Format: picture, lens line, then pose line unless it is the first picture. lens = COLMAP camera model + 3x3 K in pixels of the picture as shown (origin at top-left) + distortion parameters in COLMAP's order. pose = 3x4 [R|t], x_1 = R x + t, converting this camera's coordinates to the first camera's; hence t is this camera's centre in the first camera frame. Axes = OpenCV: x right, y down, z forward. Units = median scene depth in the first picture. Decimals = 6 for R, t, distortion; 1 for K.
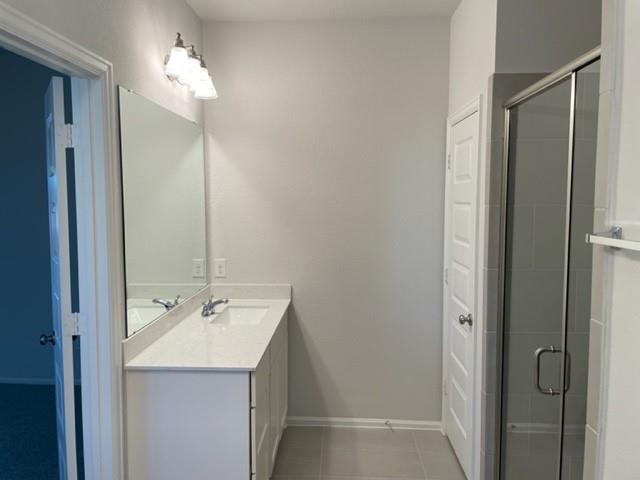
lens RADIAL K [[482.6, 0, 318.5], [0, 482.6, 238.2], [0, 0, 1]] dist [0.076042, -0.092531]
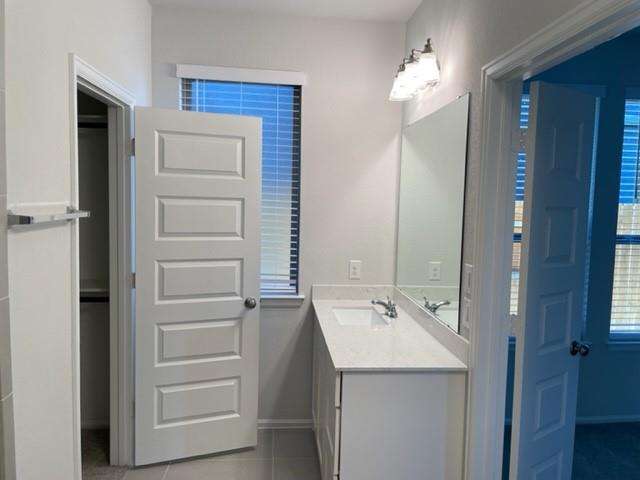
lens RADIAL K [[482.6, 0, 321.5], [0, 482.6, 239.6], [0, 0, 1]] dist [0.076042, -0.092531]
pose [[0.988523, 0.019541, 0.149802, -0.594394], [-0.020314, 0.999787, 0.003632, -0.003155], [-0.149700, -0.006633, 0.988709, 0.024639]]
